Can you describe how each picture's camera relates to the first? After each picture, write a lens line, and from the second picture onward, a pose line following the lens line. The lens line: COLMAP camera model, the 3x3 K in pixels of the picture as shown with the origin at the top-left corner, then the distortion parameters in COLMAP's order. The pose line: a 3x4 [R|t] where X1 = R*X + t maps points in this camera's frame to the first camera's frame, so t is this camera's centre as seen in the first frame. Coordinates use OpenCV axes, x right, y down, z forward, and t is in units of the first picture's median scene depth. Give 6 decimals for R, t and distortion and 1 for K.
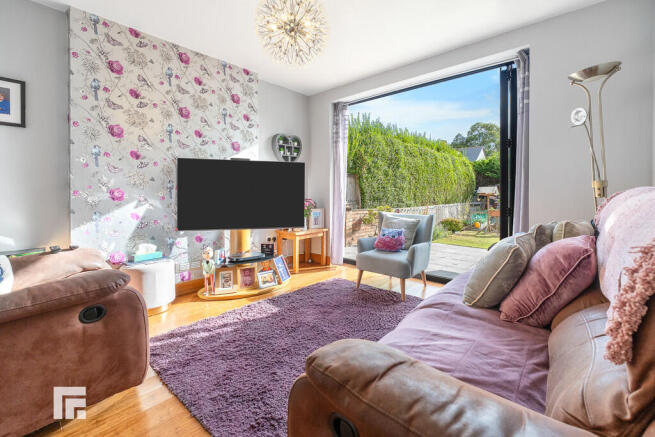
lens RADIAL K [[280.4, 0, 336.7], [0, 280.4, 198.9], [0, 0, 1]] dist [-0.003487, -0.000375]
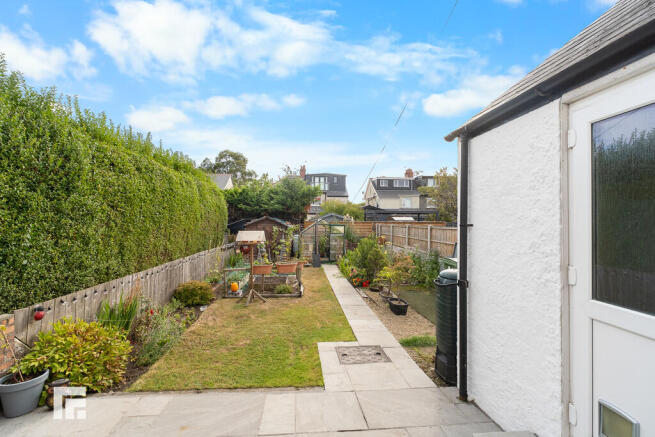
lens RADIAL K [[280.4, 0, 327.7], [0, 280.4, 220.3], [0, 0, 1]] dist [-0.003487, -0.000375]
pose [[0.682844, 0.005851, 0.730541, 0.131263], [0.004981, 0.999907, -0.012664, -0.043208], [-0.730547, 0.012287, 0.682751, 0.302592]]
